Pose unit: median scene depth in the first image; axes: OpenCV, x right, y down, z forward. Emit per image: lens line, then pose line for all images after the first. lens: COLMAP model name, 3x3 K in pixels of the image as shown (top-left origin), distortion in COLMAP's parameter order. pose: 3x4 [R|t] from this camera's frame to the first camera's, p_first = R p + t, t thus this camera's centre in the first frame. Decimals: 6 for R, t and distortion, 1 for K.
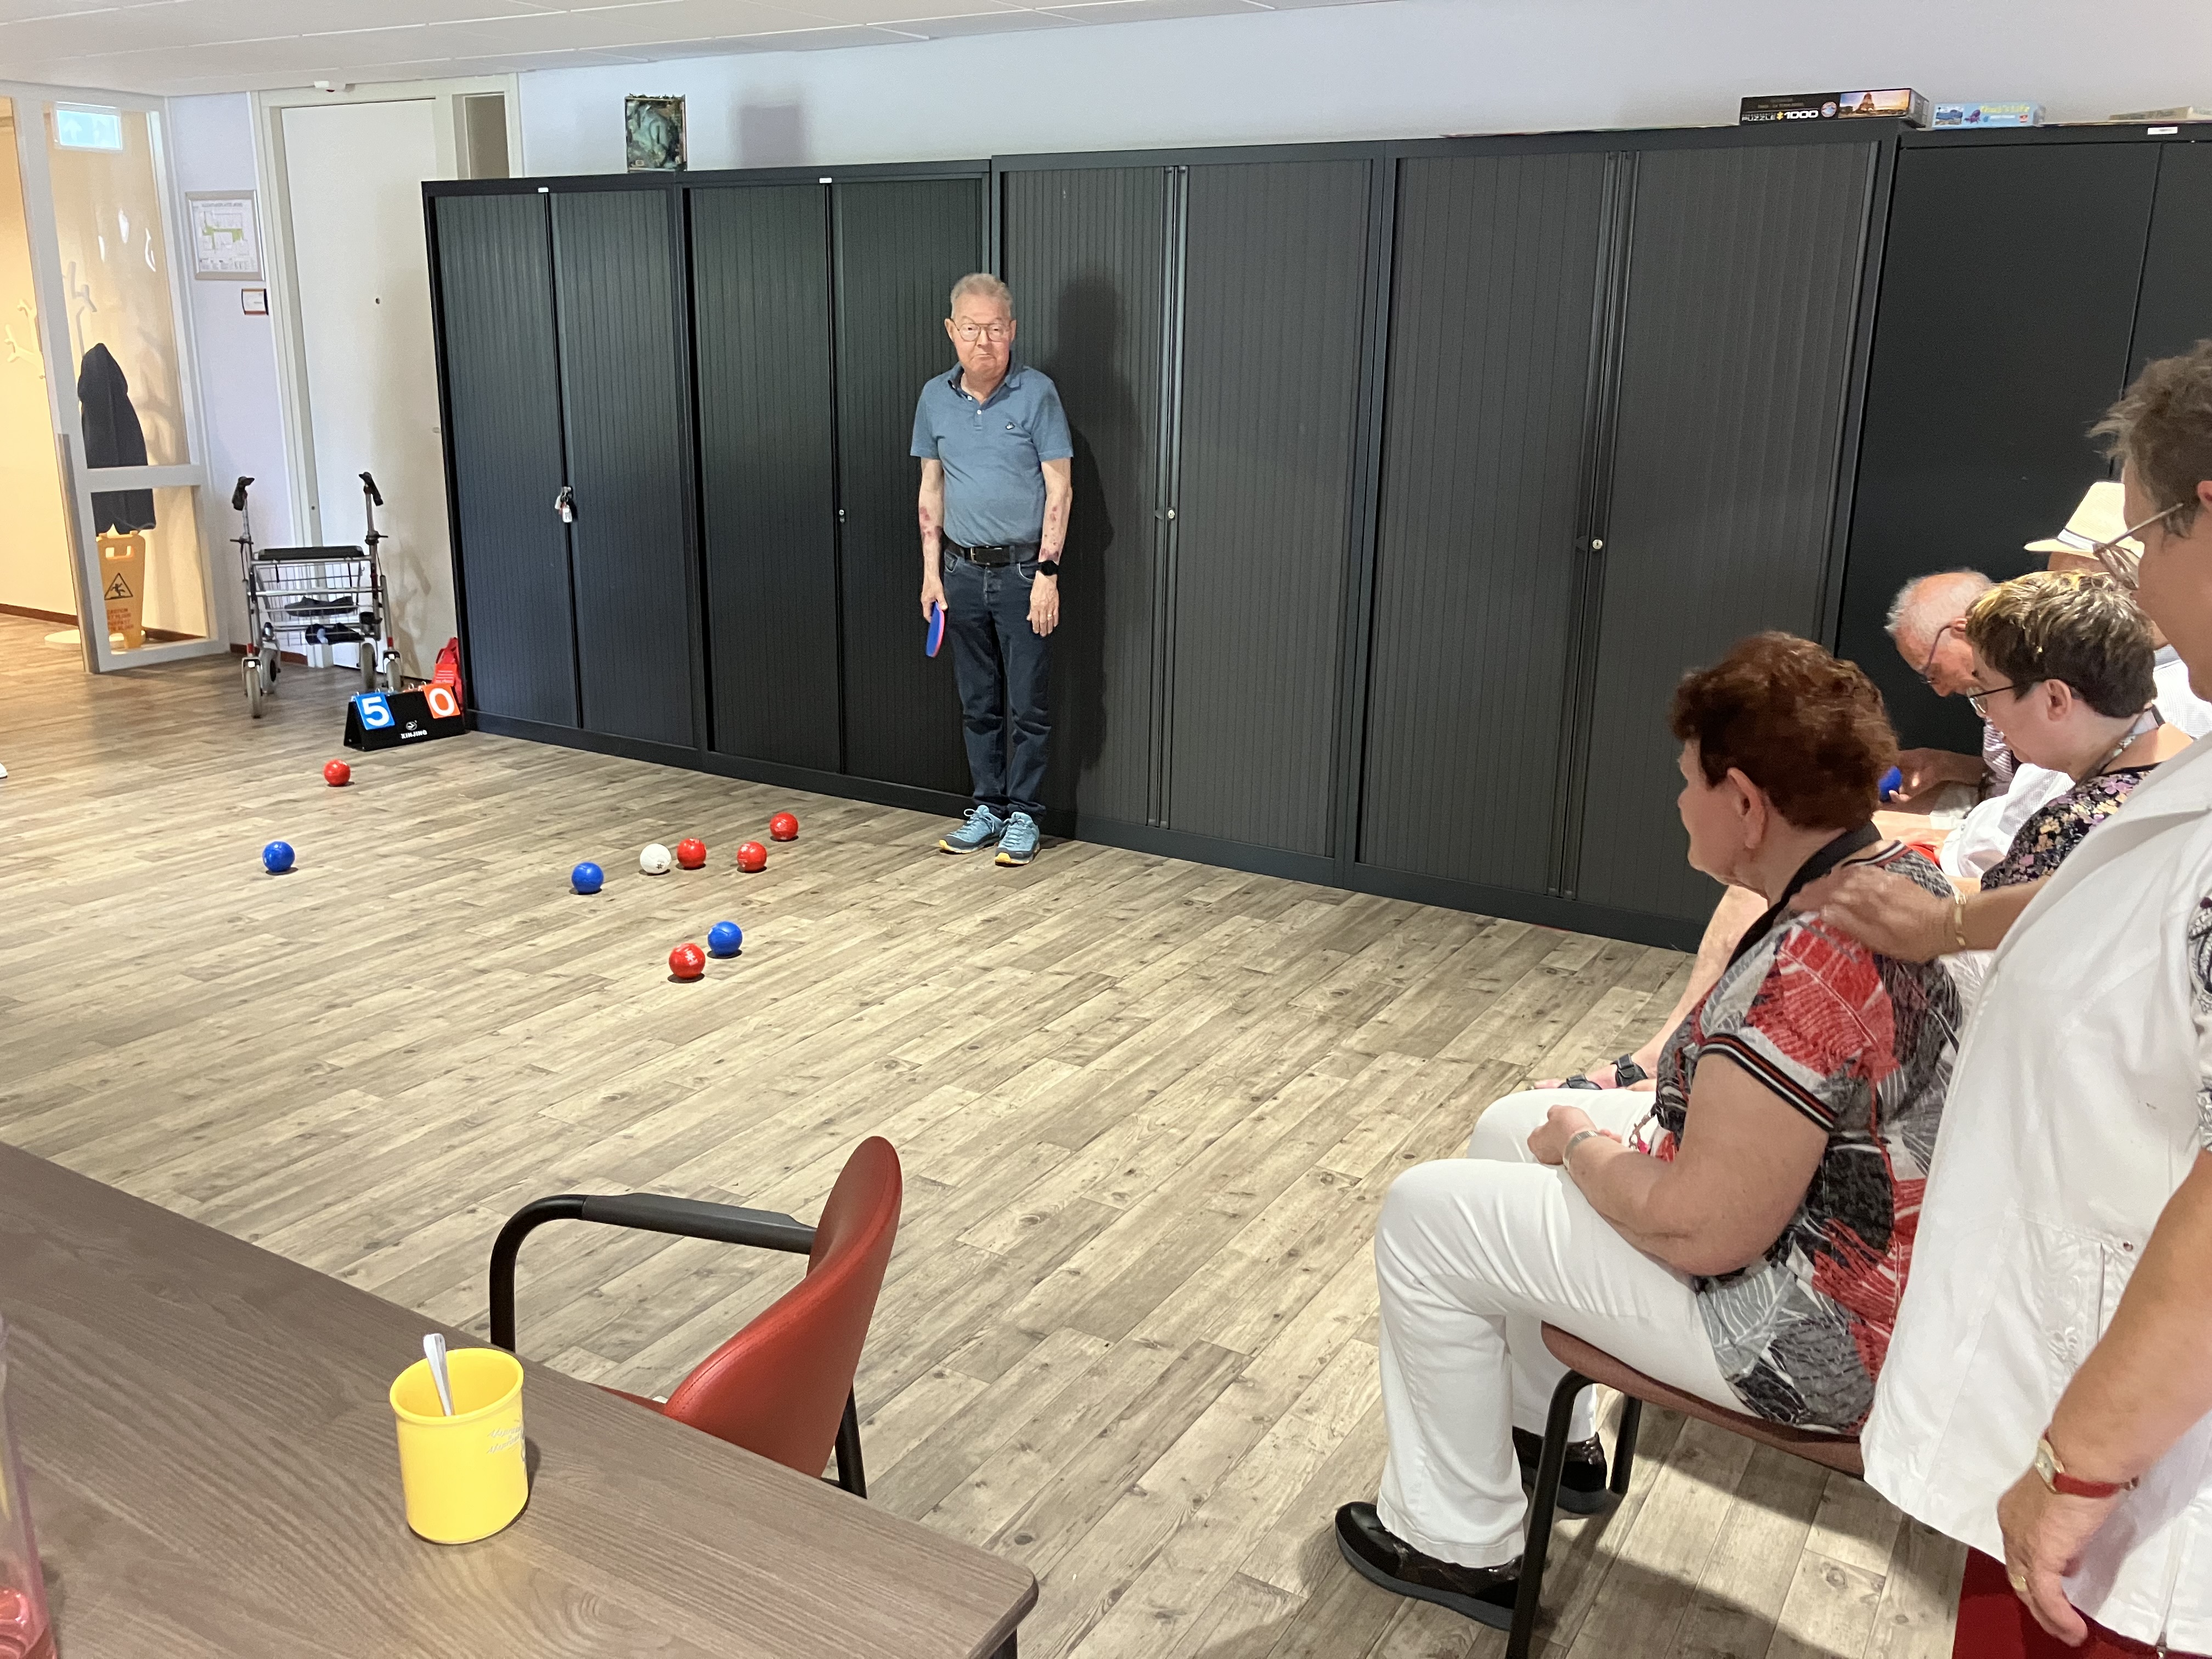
lens RADIAL K [[1822.6, 0, 1100.3], [0, 1822.6, 815.8], [0, 0, 1]] dist [0.006247, 0.005504]
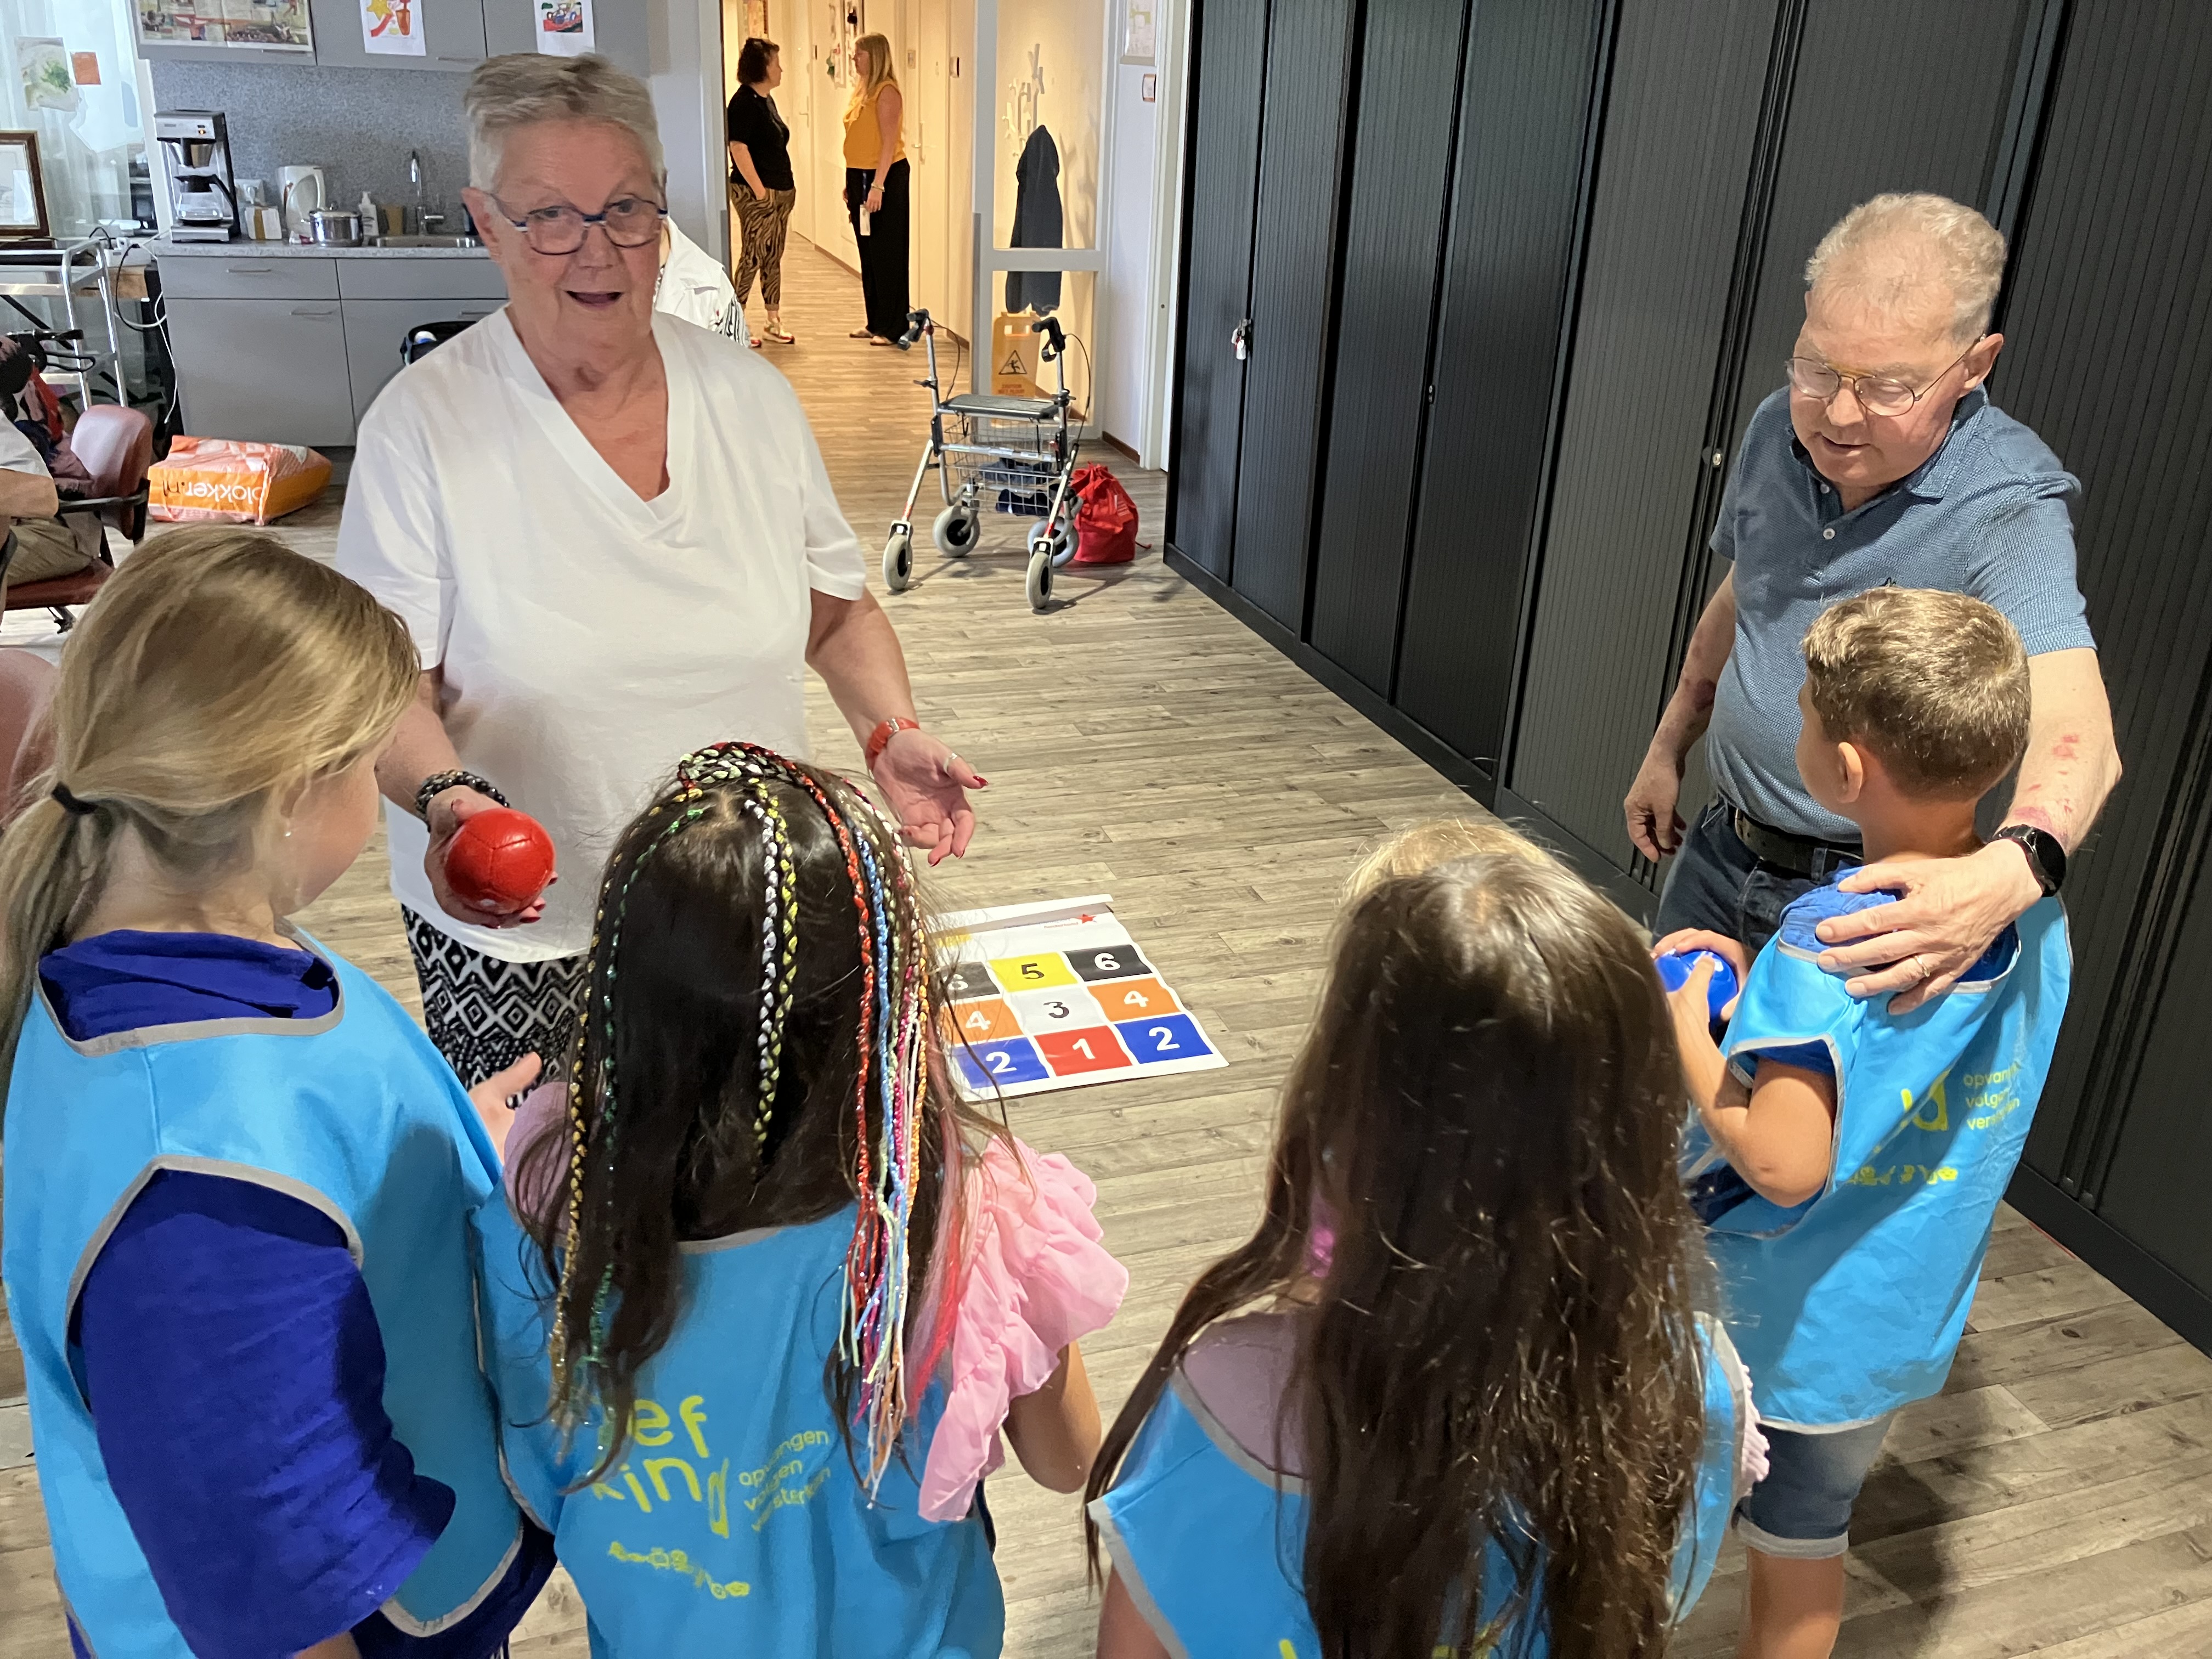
lens RADIAL K [[1826.4, 0, 1057.1], [0, 1826.4, 828.7], [0, 0, 1]] dist [0.022611, -0.009454]
pose [[0.743614, 0.272046, -0.610762, 0.324906], [-0.194848, 0.962004, 0.191265, -0.117849], [0.639588, -0.023221, 0.768367, 0.304680]]
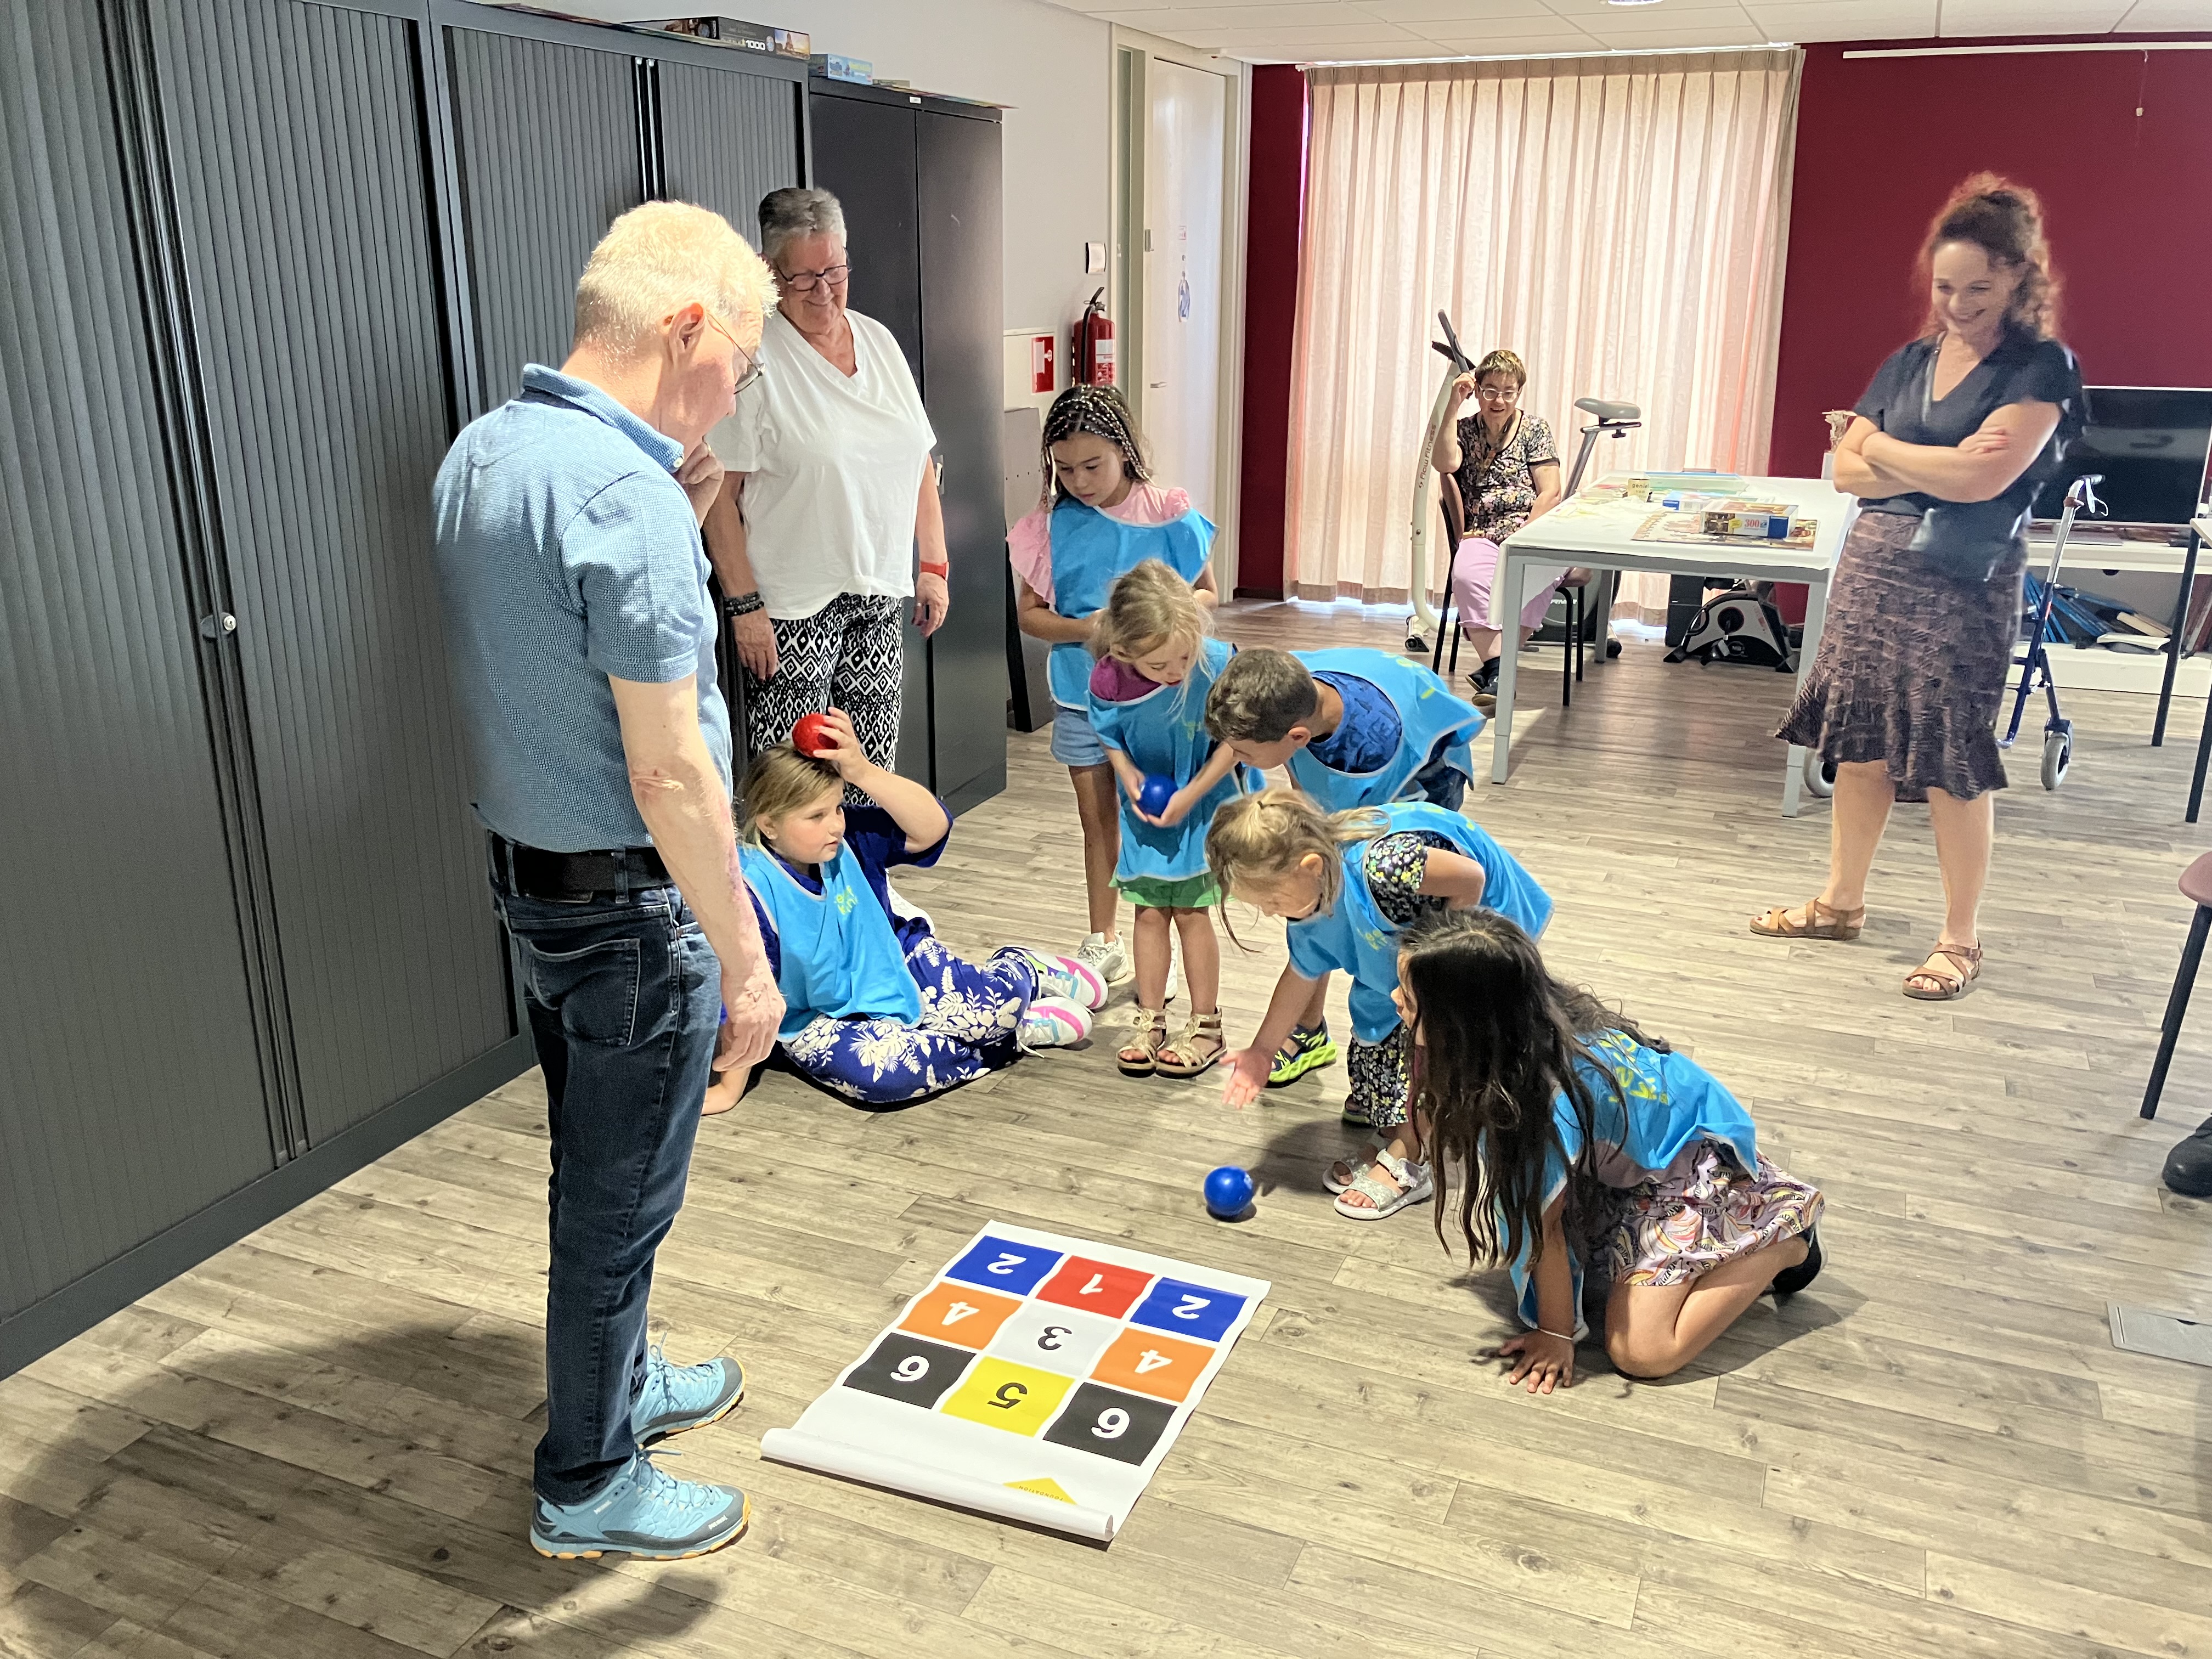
lens RADIAL K [[1820.0, 0, 1110.8], [0, 1820.0, 834.8], [0, 0, 1]] dist [0.001266, 0.009613]
pose [[-0.146588, -0.314780, 0.937777, -0.552810], [0.254322, 0.904157, 0.343250, -0.235349], [-0.955946, 0.288814, -0.052483, 0.807808]]
